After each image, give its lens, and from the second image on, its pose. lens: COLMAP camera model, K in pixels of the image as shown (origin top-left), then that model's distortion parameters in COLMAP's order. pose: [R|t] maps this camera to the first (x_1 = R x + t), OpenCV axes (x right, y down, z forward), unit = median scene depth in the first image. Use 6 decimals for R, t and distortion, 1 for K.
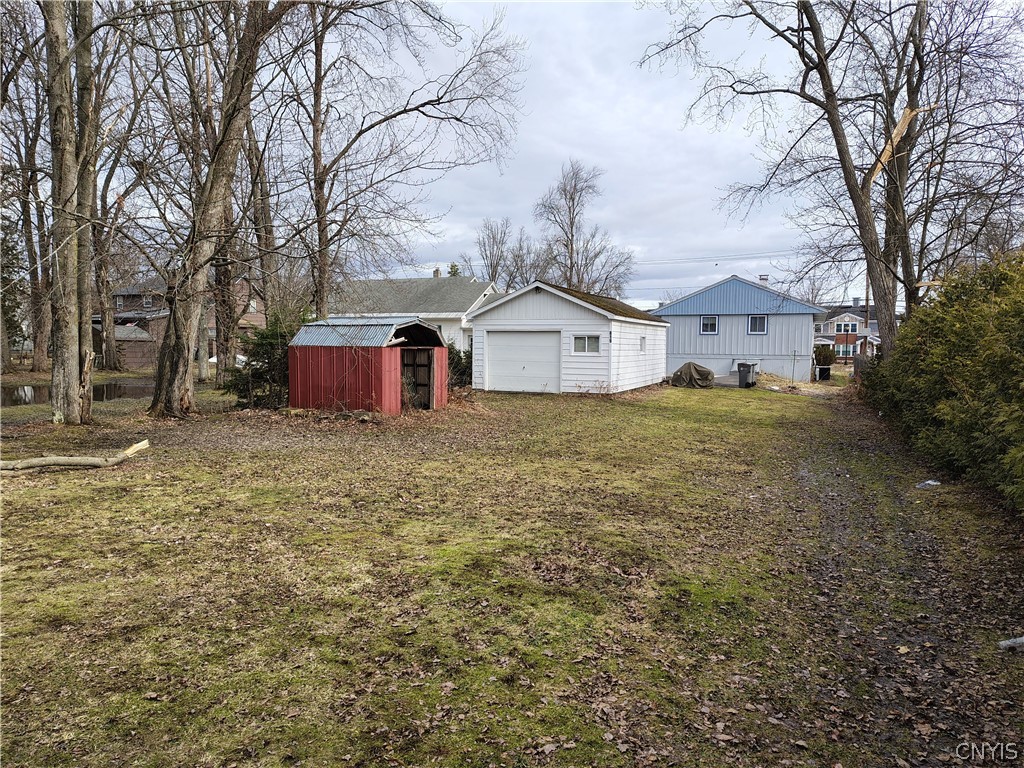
lens RADIAL K [[699.5, 0, 509.0], [0, 699.5, 377.3], [0, 0, 1]] dist [0.052352, -0.017483]
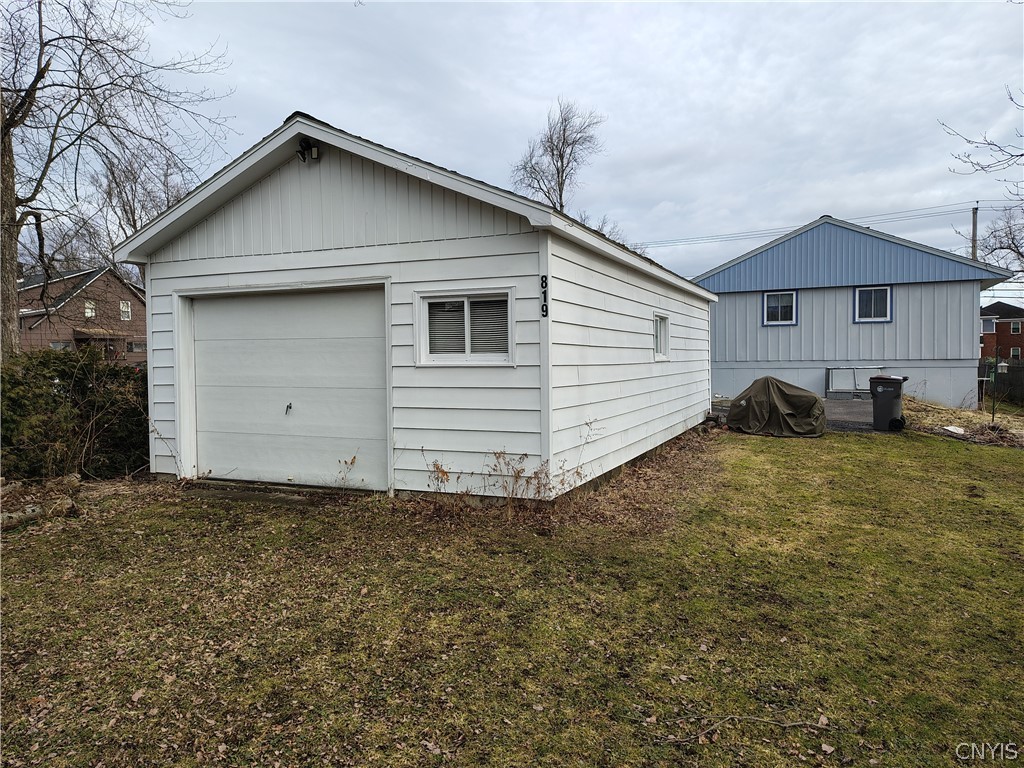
lens RADIAL K [[699.5, 0, 515.1], [0, 699.5, 386.4], [0, 0, 1]] dist [0.052352, -0.017483]
pose [[0.999623, -0.020284, -0.018486, 0.104164], [0.020116, 0.999755, -0.009222, -0.014715], [0.018669, 0.008847, 0.999787, 0.544831]]
